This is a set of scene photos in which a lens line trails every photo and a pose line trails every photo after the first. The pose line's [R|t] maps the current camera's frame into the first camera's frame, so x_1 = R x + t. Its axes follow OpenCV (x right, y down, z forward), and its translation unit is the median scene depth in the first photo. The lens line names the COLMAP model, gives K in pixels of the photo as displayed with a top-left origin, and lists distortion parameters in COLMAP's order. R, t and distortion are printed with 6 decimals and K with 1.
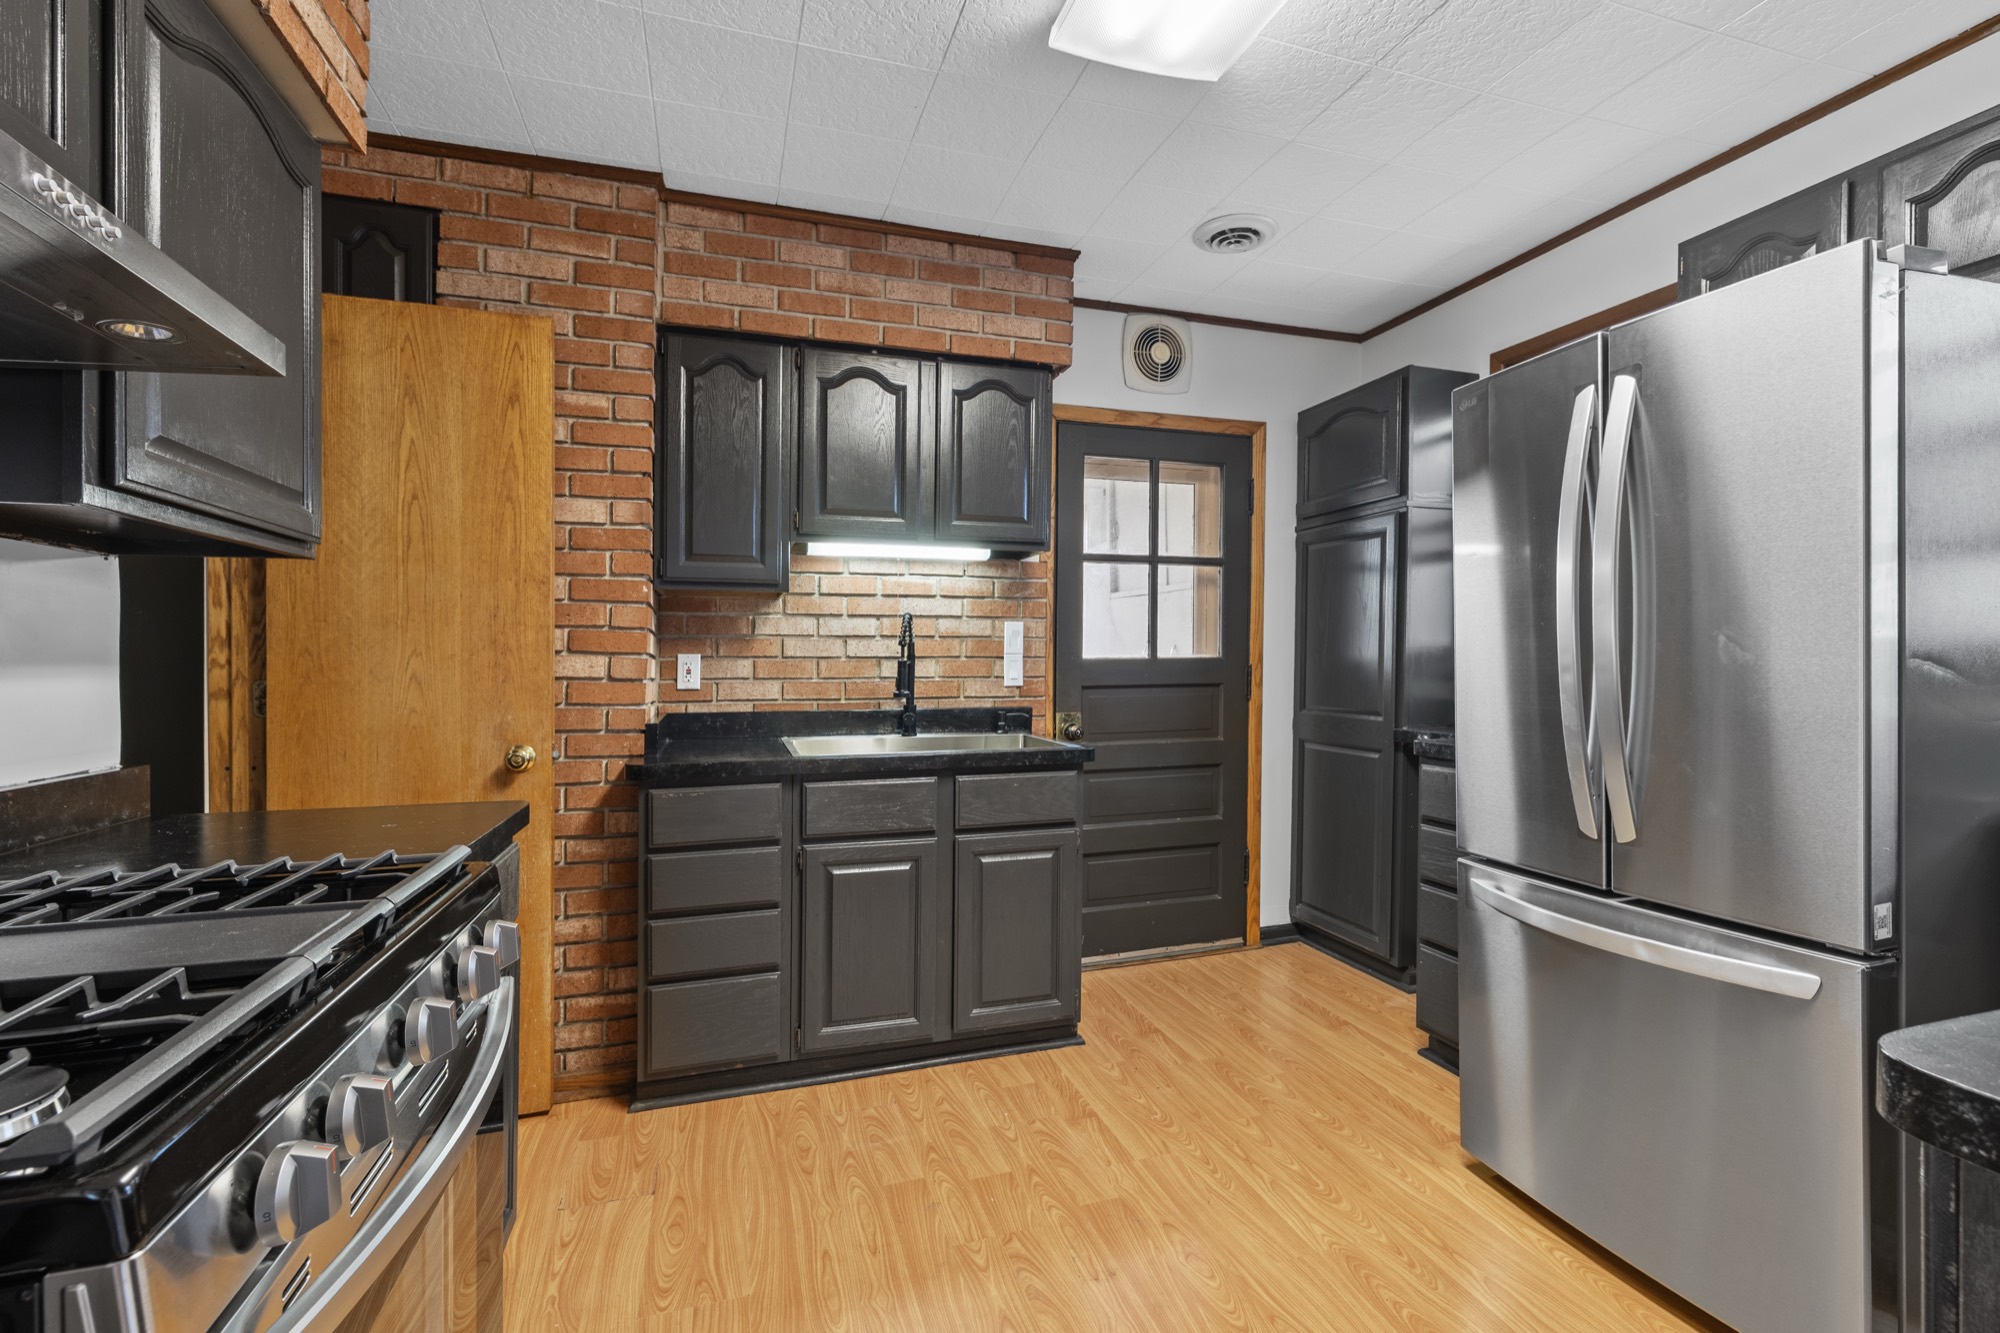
lens RADIAL K [[900.5, 0, 1008.2], [0, 900.5, 680.0], [0, 0, 1]] dist [0.005043, 0.000565]
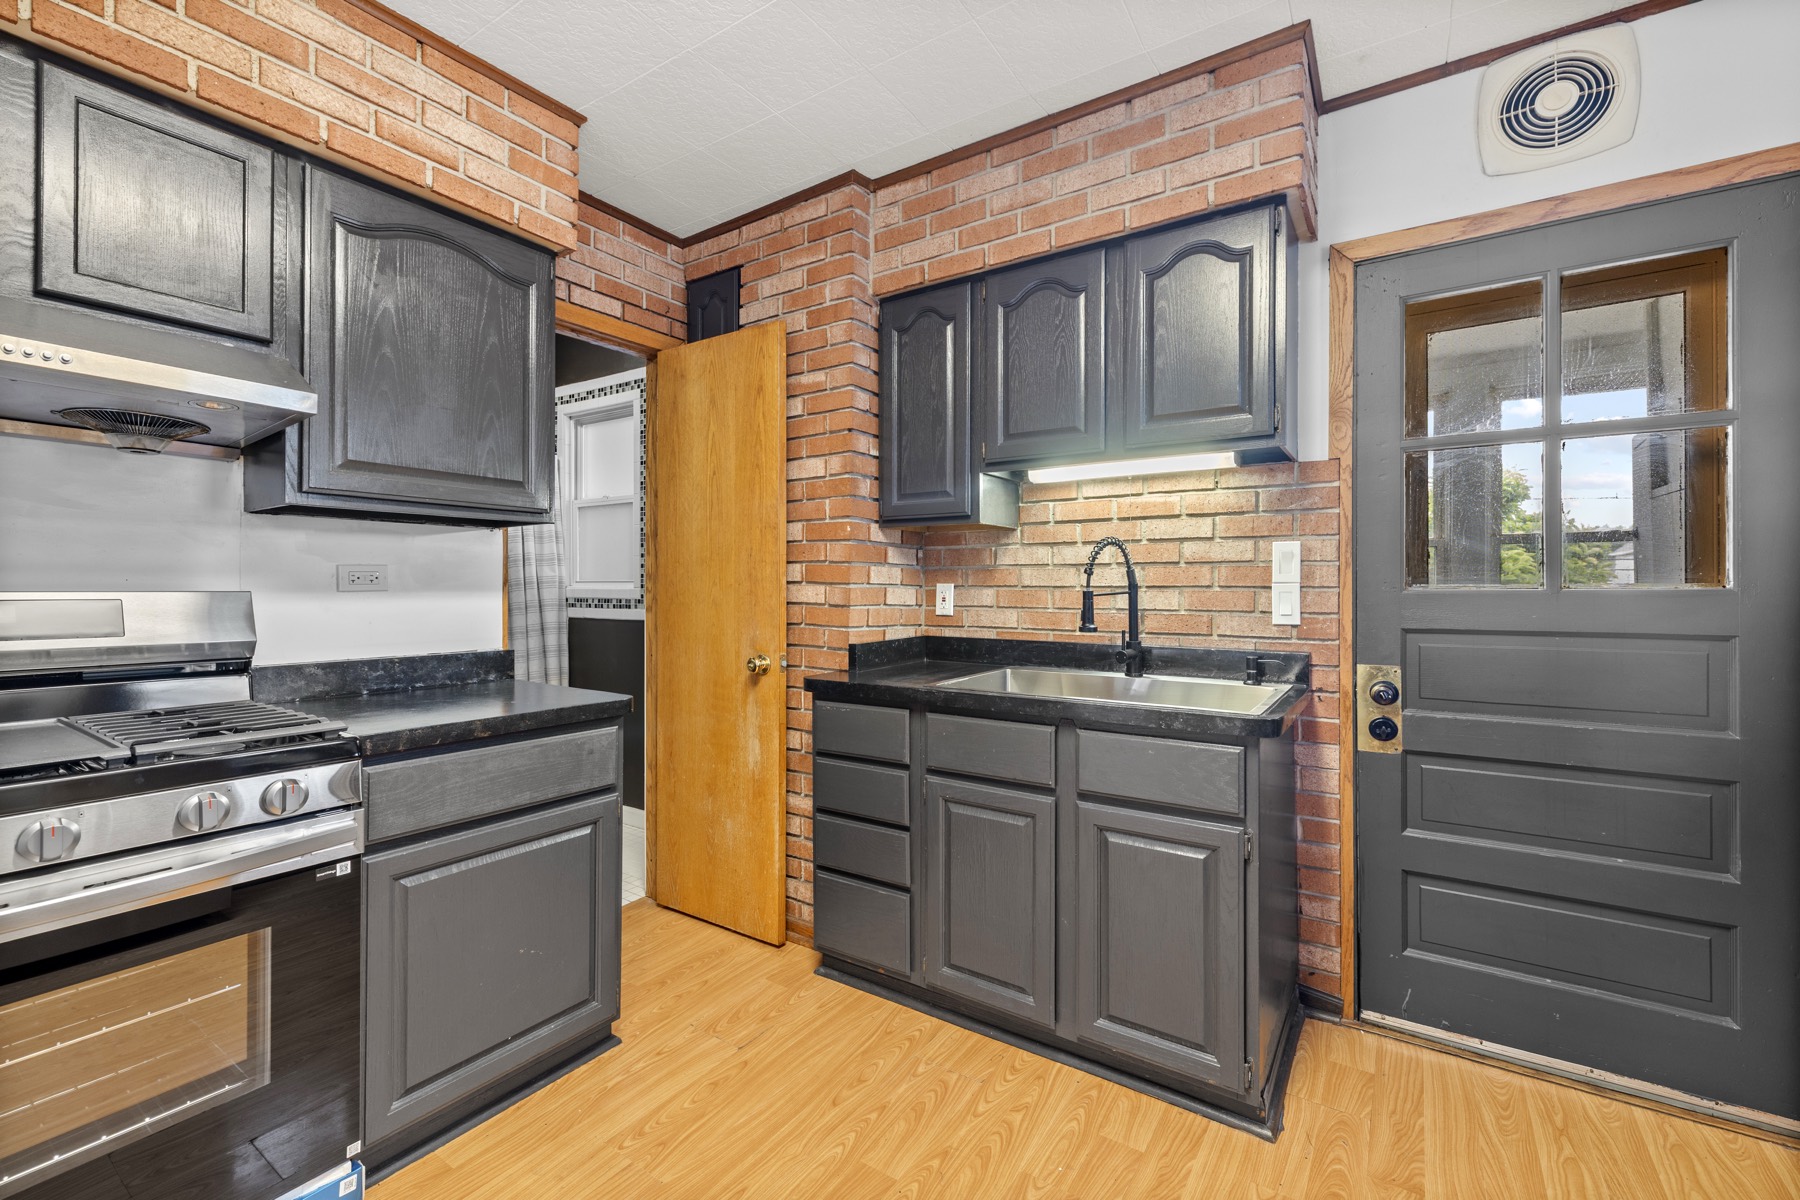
lens RADIAL K [[755.9, 0, 897.9], [0, 755.9, 586.6], [0, 0, 1]] dist [0.001147, 0.000285]
pose [[0.619651, 0.003230, -0.784871, 0.381920], [-0.020752, 0.999709, -0.012270, -0.013744], [0.784603, 0.023891, 0.619538, 0.418792]]
